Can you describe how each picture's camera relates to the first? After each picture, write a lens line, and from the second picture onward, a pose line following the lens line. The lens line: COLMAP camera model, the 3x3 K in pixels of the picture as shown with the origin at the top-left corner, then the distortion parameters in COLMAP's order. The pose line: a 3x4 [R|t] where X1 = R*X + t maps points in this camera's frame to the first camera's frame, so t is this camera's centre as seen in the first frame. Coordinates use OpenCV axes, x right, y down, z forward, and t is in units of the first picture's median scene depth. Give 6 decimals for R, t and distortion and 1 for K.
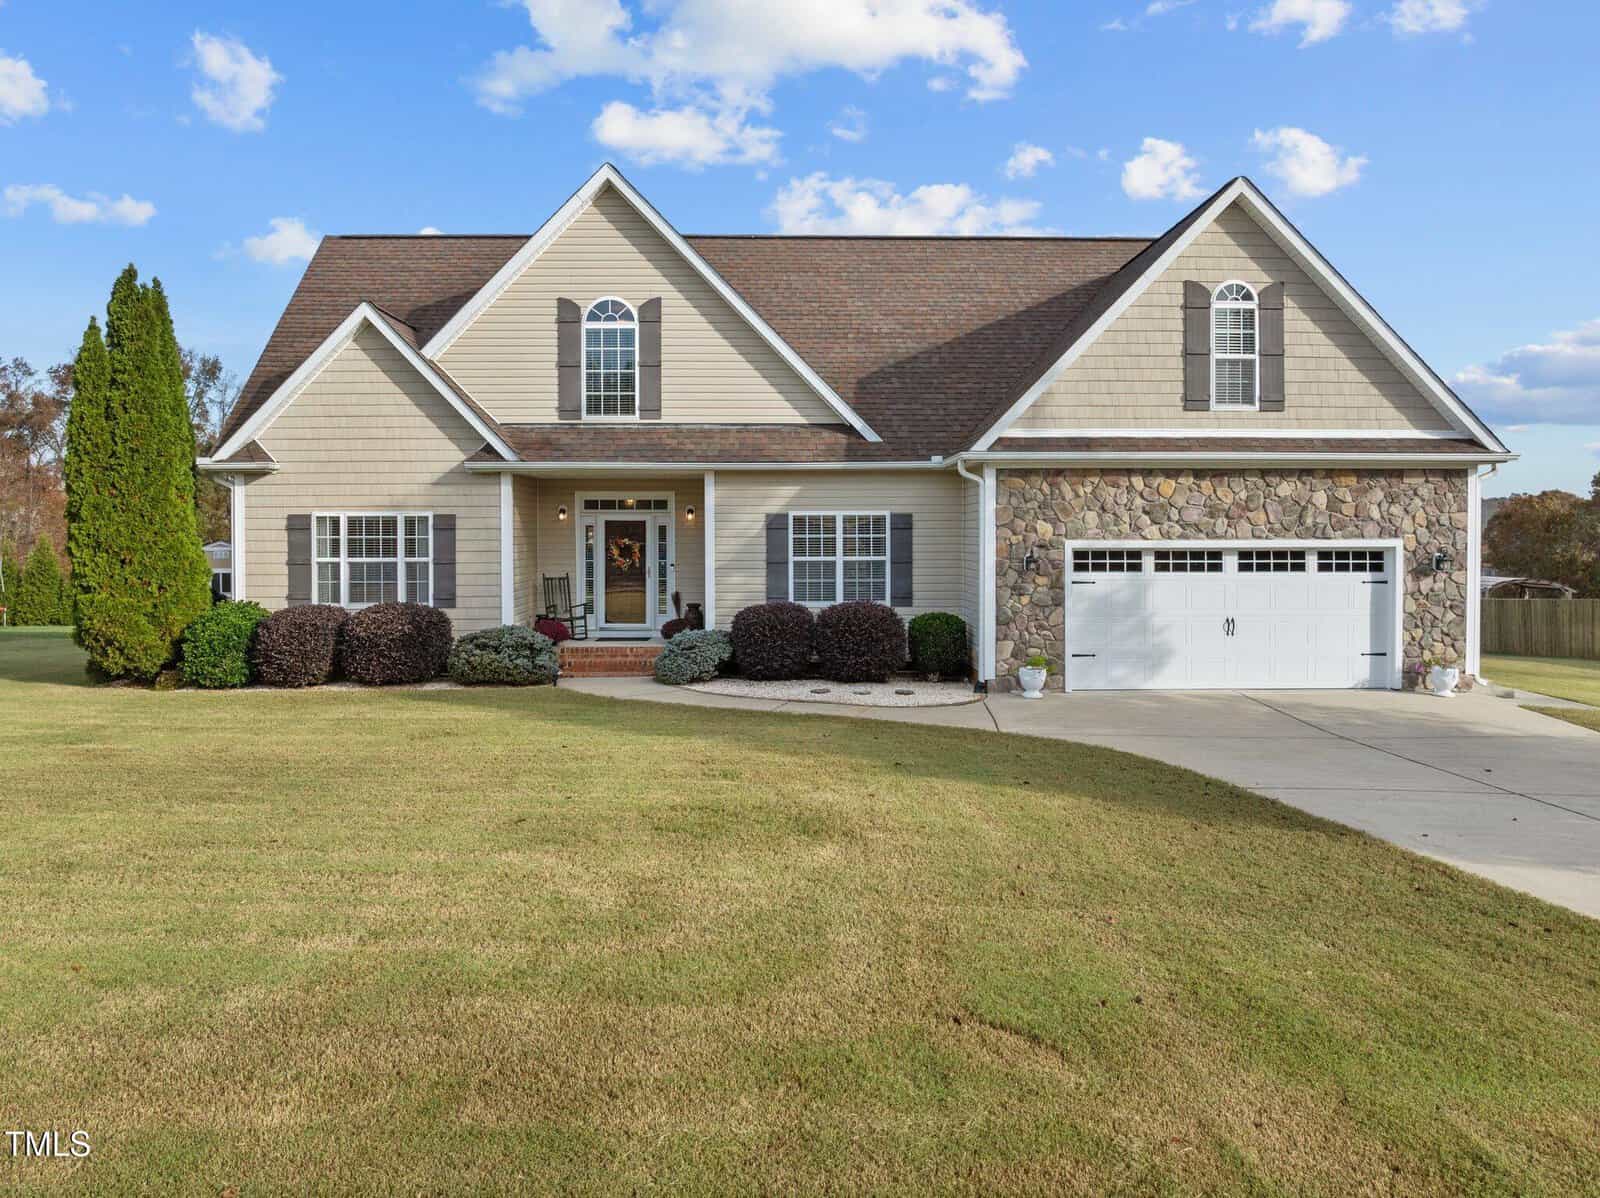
lens RADIAL K [[1177.4, 0, 802.5], [0, 1177.4, 543.9], [0, 0, 1]] dist [-0.022196, -0.002344]
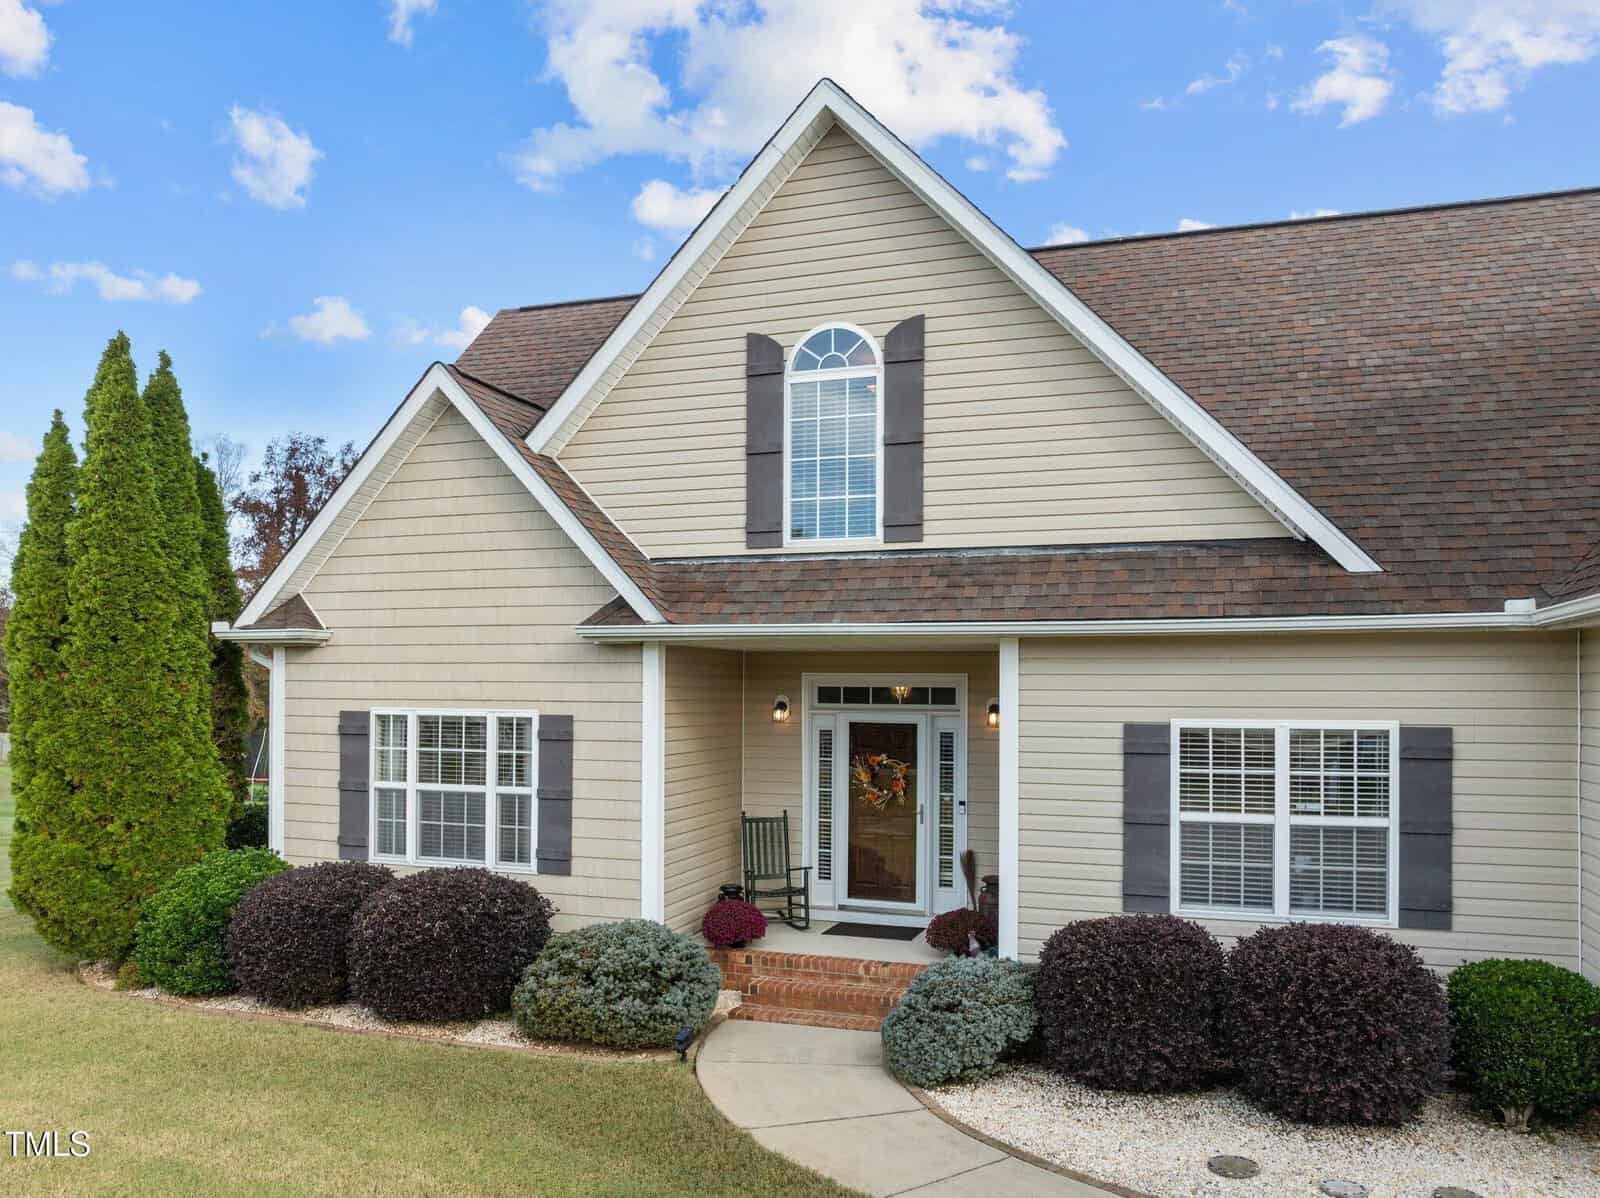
lens RADIAL K [[1164.5, 0, 803.5], [0, 1164.5, 664.9], [0, 0, 1]] dist [-0.030465, -0.001521]
pose [[0.938492, 0.000549, -0.345301, 0.011702], [-0.012370, 0.999410, -0.032031, -0.033236], [0.345080, 0.034332, 0.937945, 0.502405]]
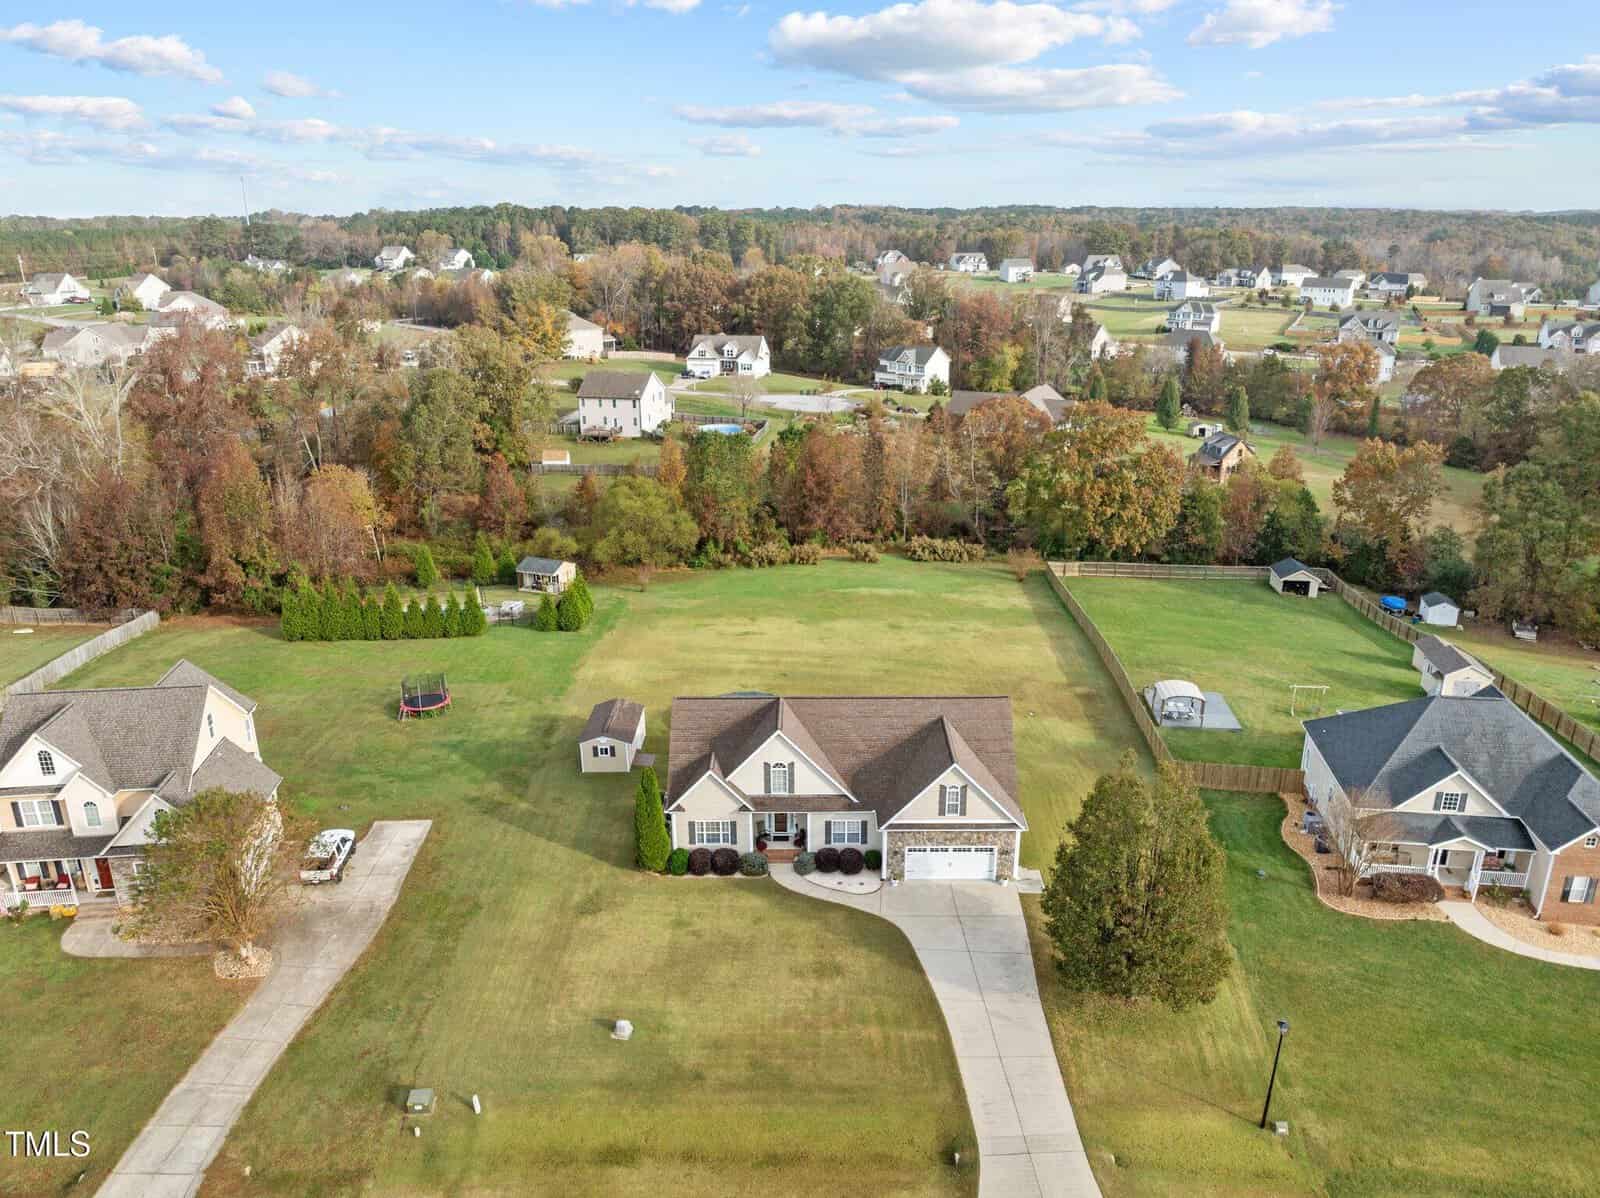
lens RADIAL K [[1153.4, 0, 797.0], [0, 1153.4, 557.0], [0, 0, 1]] dist [-0.002686, -0.002902]
pose [[0.999699, 0.004899, -0.024035, -0.036030], [0.002399, 0.955624, 0.294579, -1.808110], [0.024411, -0.294548, 0.955325, -2.068919]]
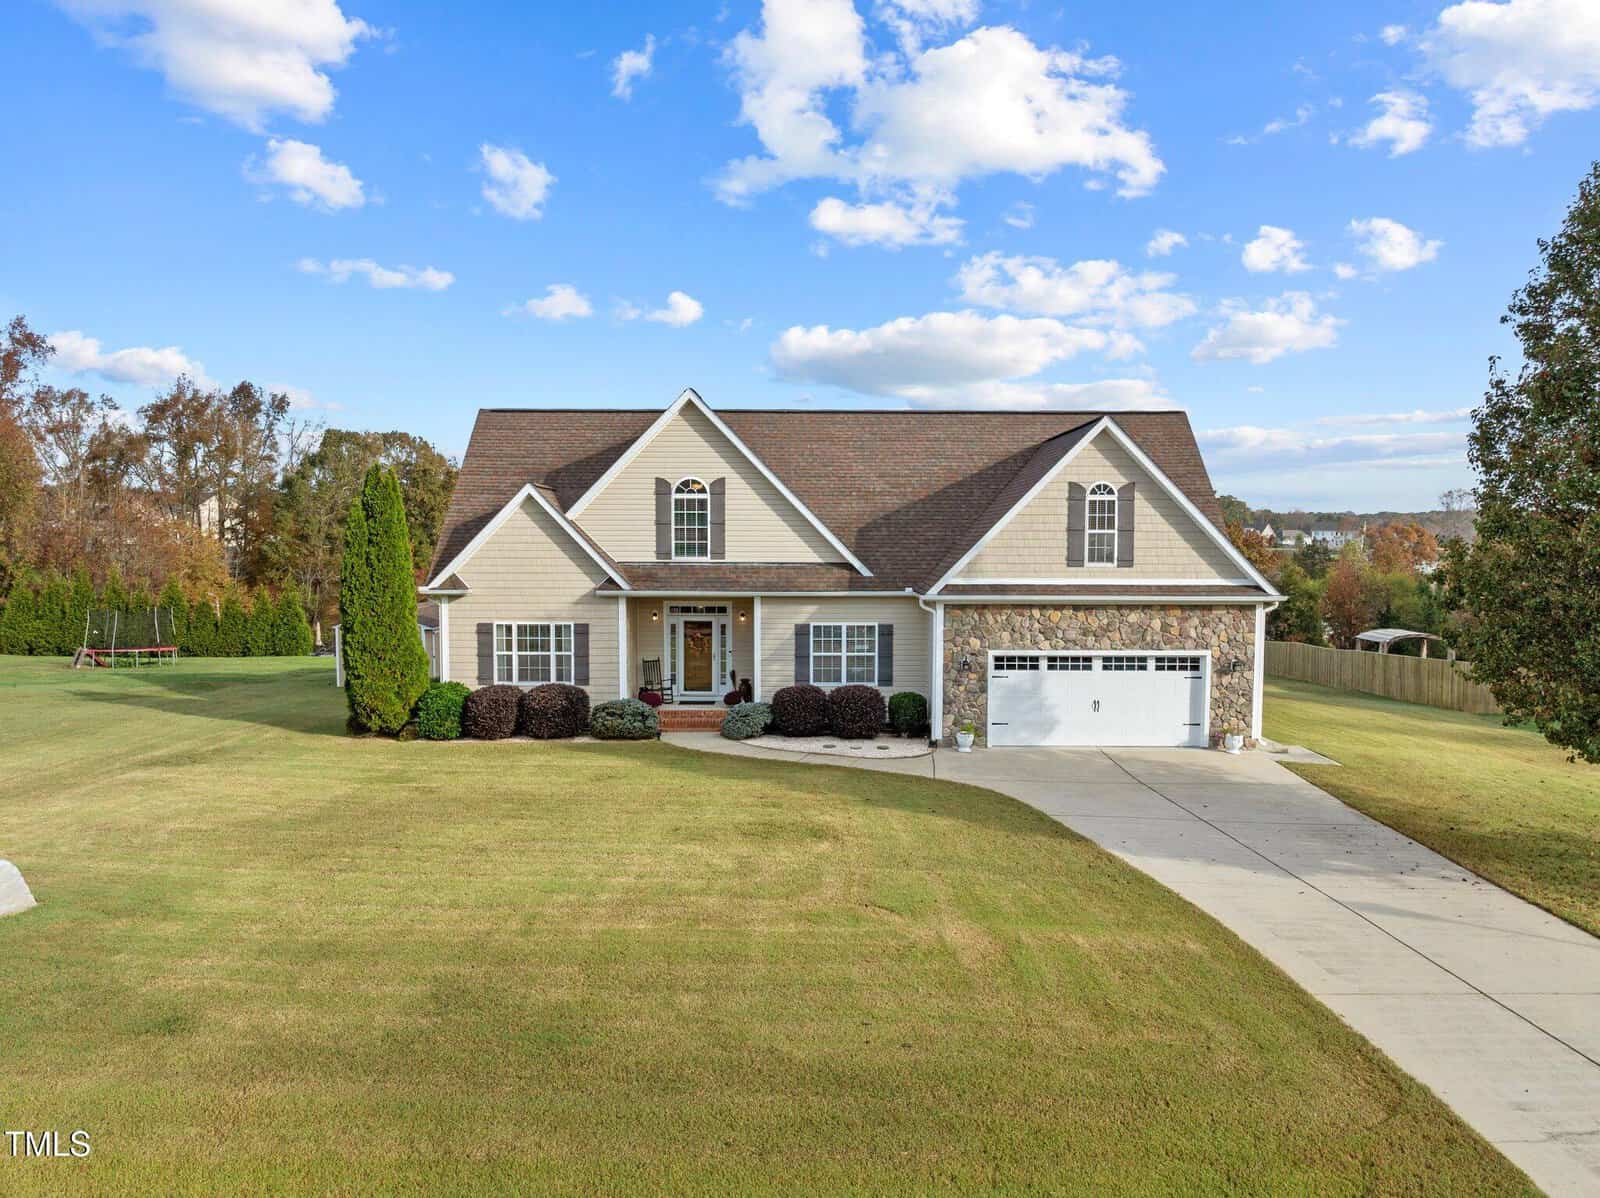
lens RADIAL K [[1199.5, 0, 800.0], [0, 1199.5, 599.0], [0, 0, 1]] dist [-0.001242, 0.002240]
pose [[0.999706, 0.005836, -0.023521, 0.011212], [-0.004679, 0.998791, 0.048933, -0.134372], [0.023778, -0.048809, 0.998525, -0.531310]]
